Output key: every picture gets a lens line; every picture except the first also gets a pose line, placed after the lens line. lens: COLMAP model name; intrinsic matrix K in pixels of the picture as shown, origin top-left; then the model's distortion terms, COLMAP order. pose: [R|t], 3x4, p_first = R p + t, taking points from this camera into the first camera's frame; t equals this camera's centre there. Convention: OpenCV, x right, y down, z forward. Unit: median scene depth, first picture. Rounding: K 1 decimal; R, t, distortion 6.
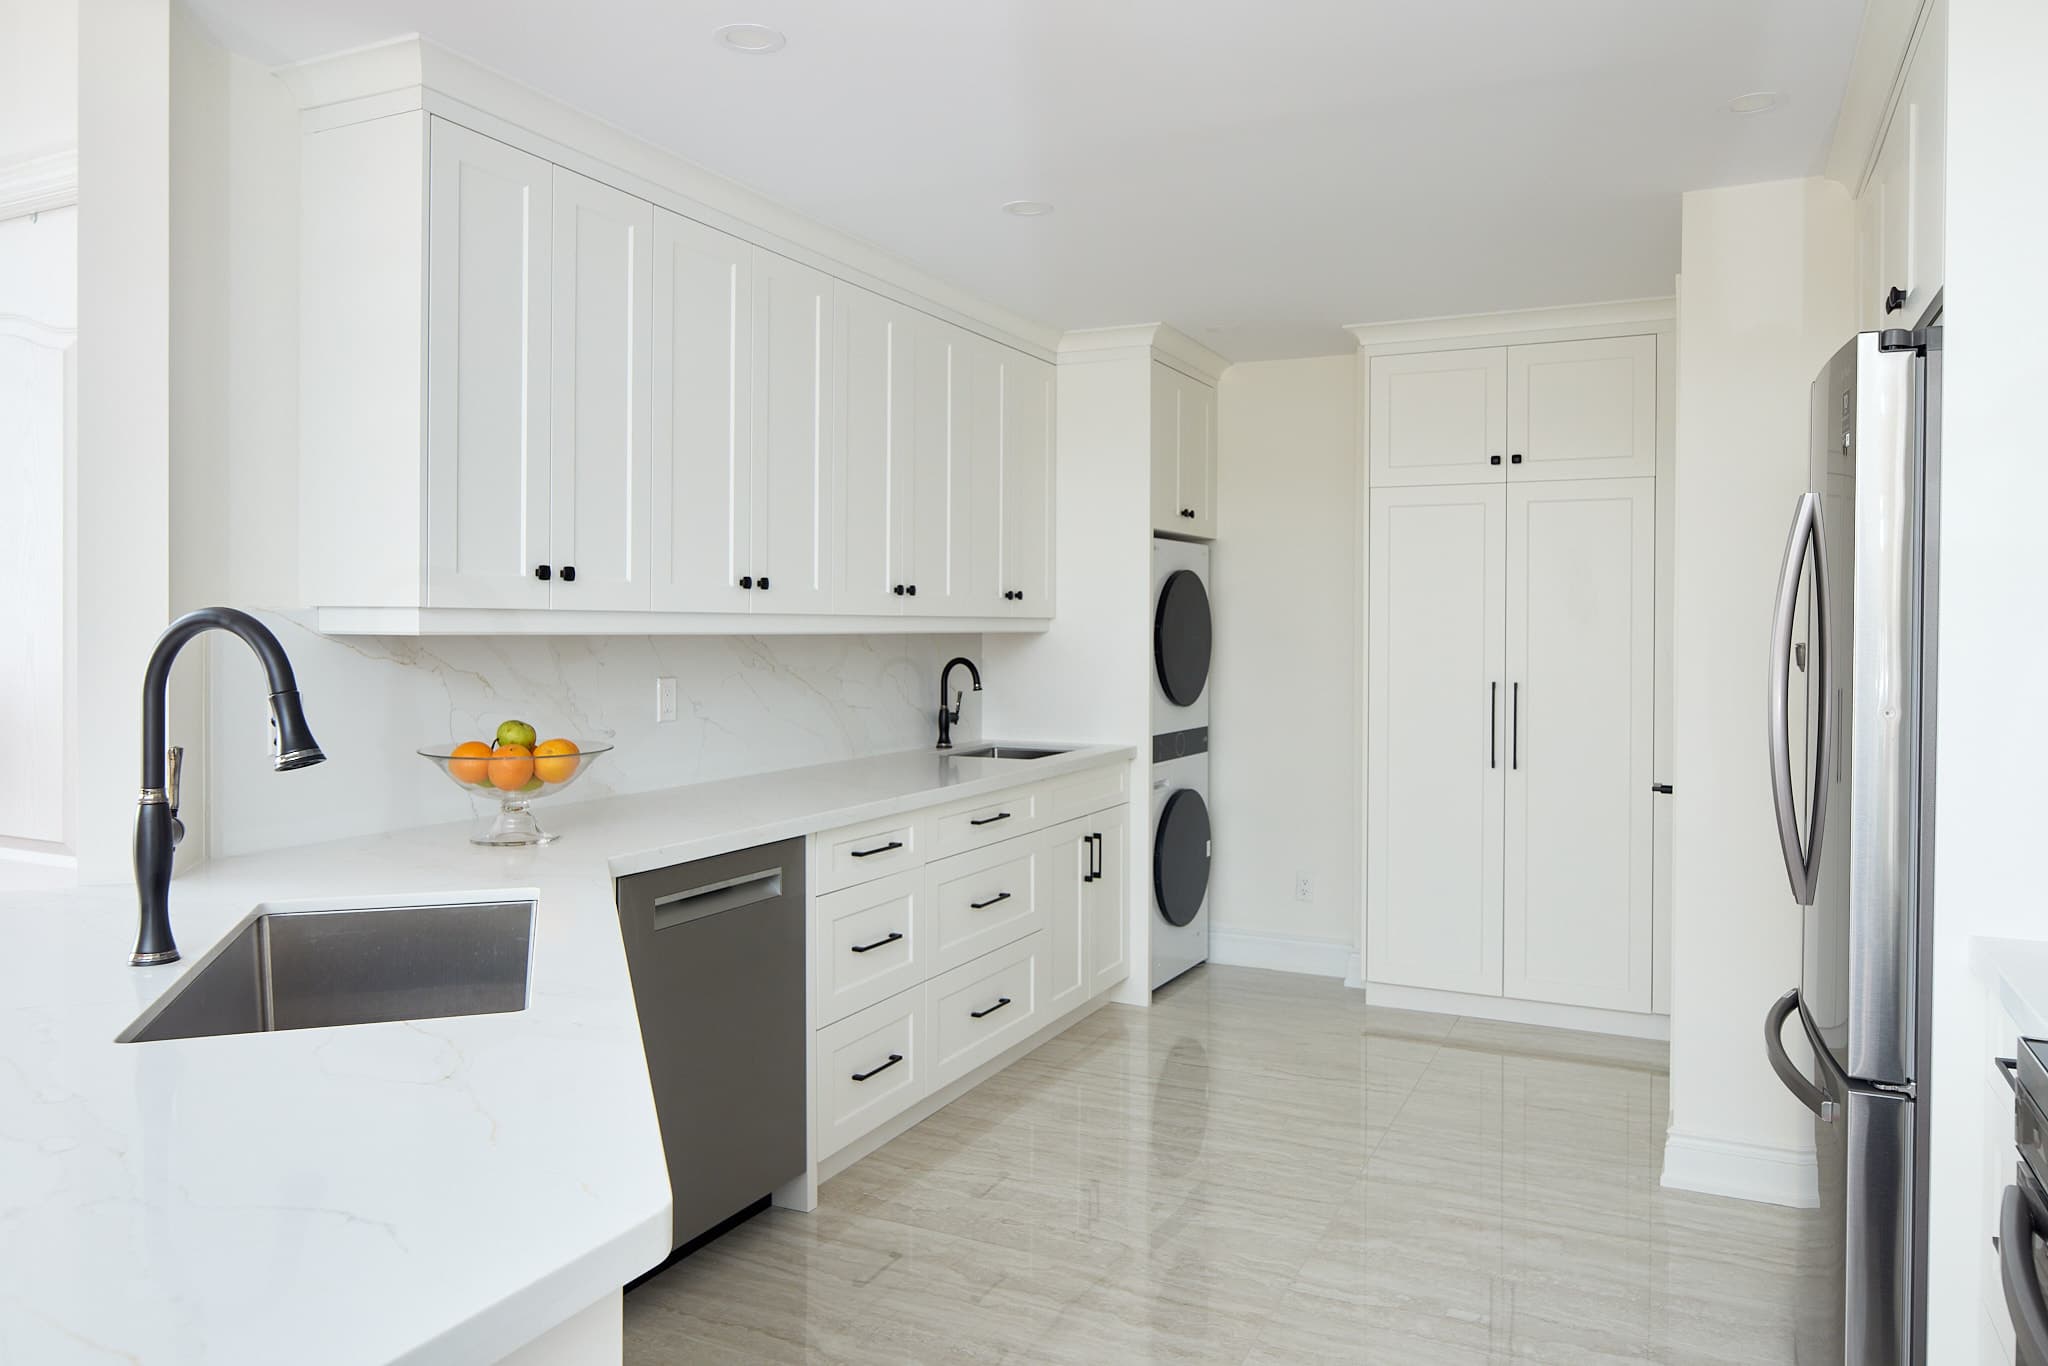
lens RADIAL K [[1390.2, 0, 1029.4], [0, 1390.2, 674.5], [0, 0, 1]] dist [-0.022080, -0.000455]
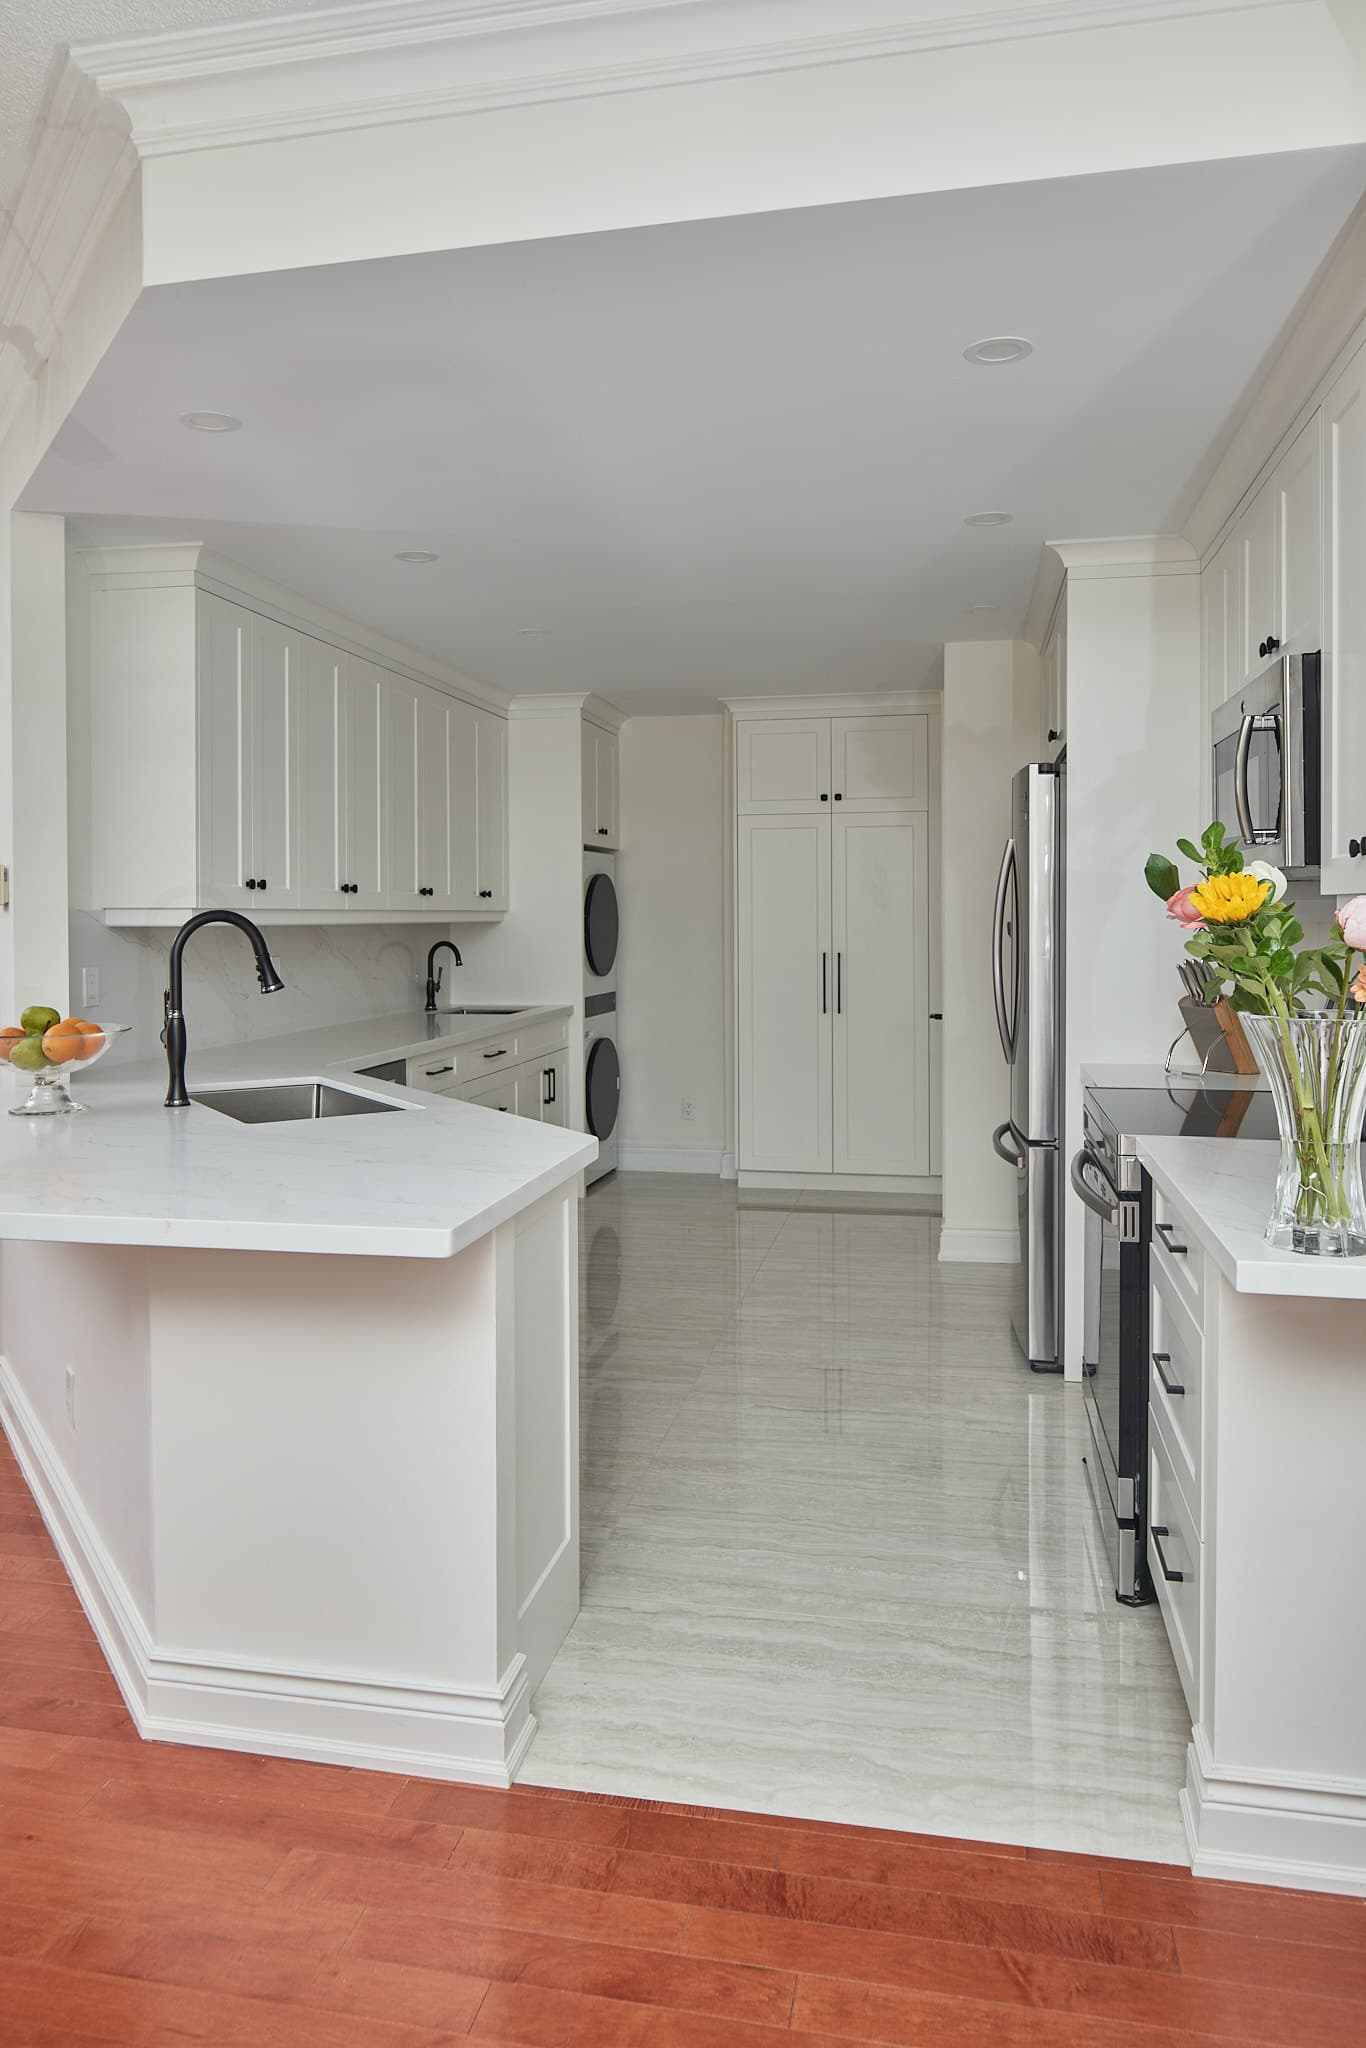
lens RADIAL K [[1390.2, 0, 678.4], [0, 1390.2, 1022.6], [0, 0, 1]] dist [-0.022080, -0.000455]
pose [[0.968218, -0.028585, 0.248469, -0.162934], [0.018233, 0.998871, 0.043868, 0.011295], [-0.249442, -0.037944, 0.967646, -0.339655]]
